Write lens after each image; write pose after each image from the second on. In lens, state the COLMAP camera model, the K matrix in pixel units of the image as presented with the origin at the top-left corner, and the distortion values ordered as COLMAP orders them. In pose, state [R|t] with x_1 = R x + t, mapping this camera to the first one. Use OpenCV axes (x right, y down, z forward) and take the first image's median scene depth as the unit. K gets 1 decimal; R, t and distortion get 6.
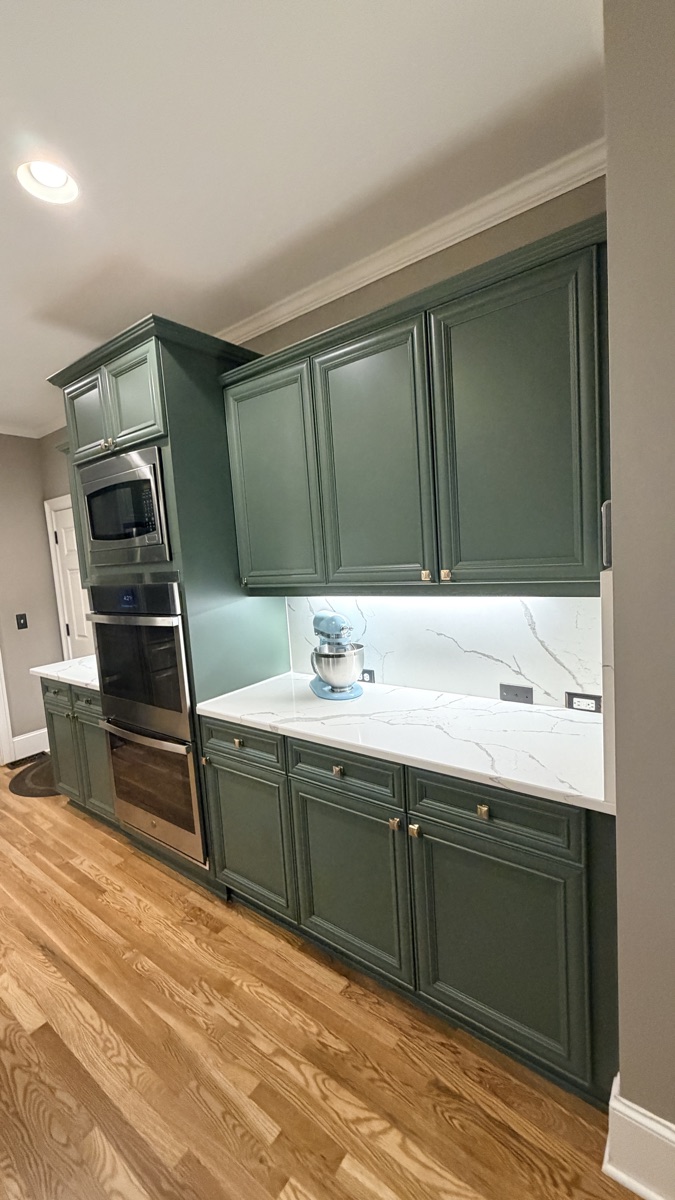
lens RADIAL K [[477.2, 0, 337.9], [0, 477.2, 596.9], [0, 0, 1]] dist [-0.000101, 0.000784]
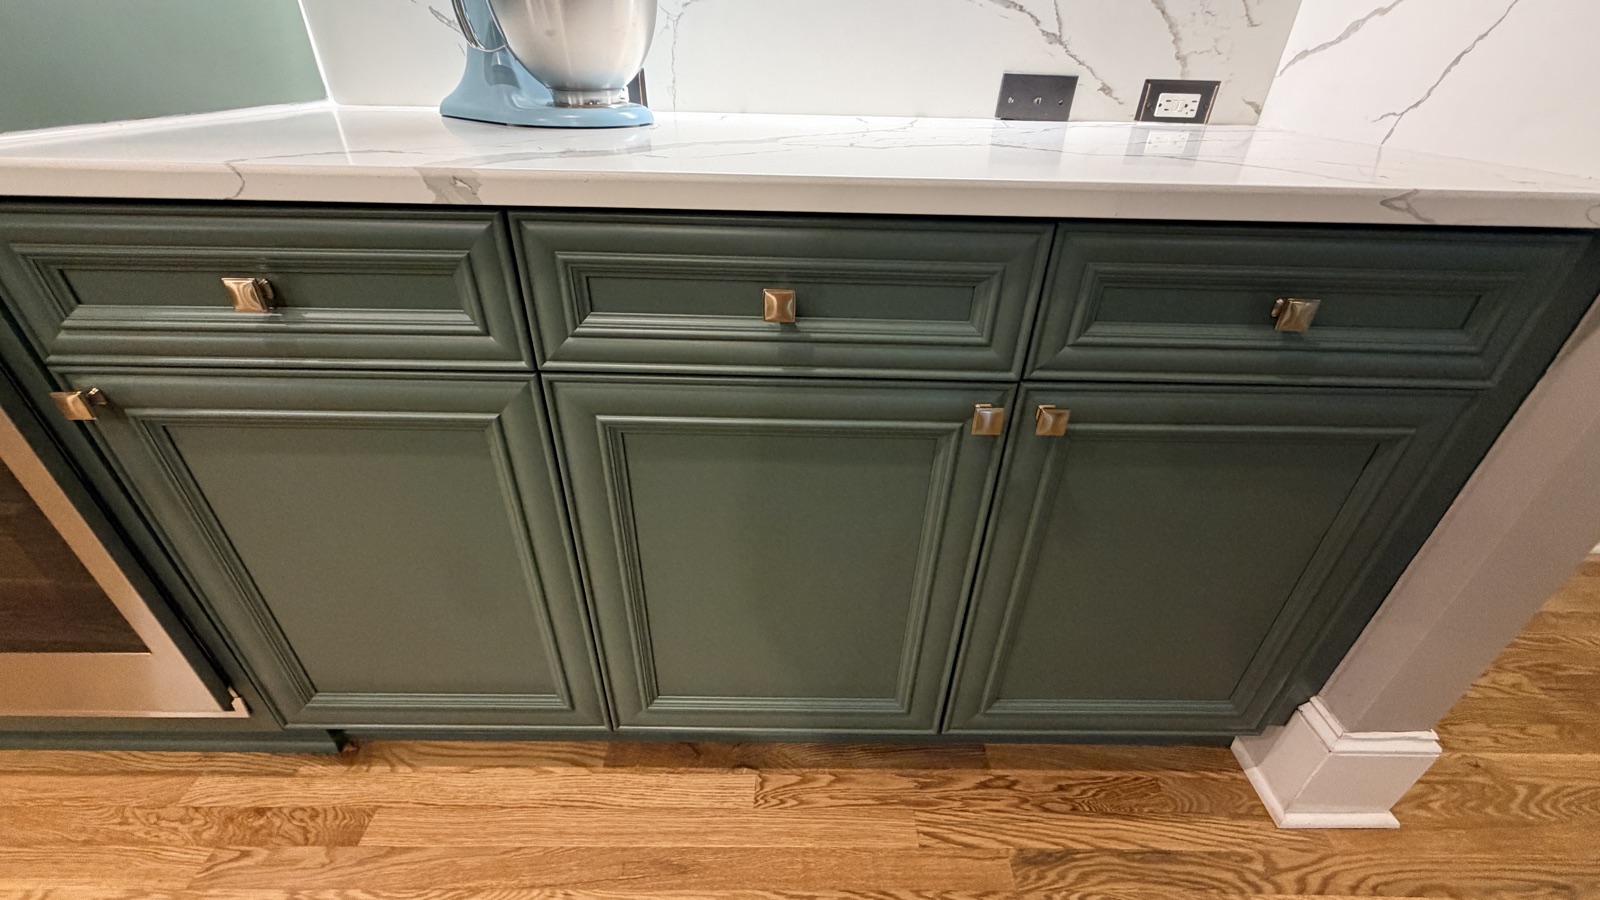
lens RADIAL K [[636.3, 0, 793.8], [0, 636.3, 449.8], [0, 0, 1]] dist [-0.000101, 0.000784]
pose [[0.795795, -0.247052, 0.552880, -0.215701], [-0.015905, 0.904154, 0.426911, 0.270808], [-0.605358, -0.348527, 0.715591, 0.665076]]
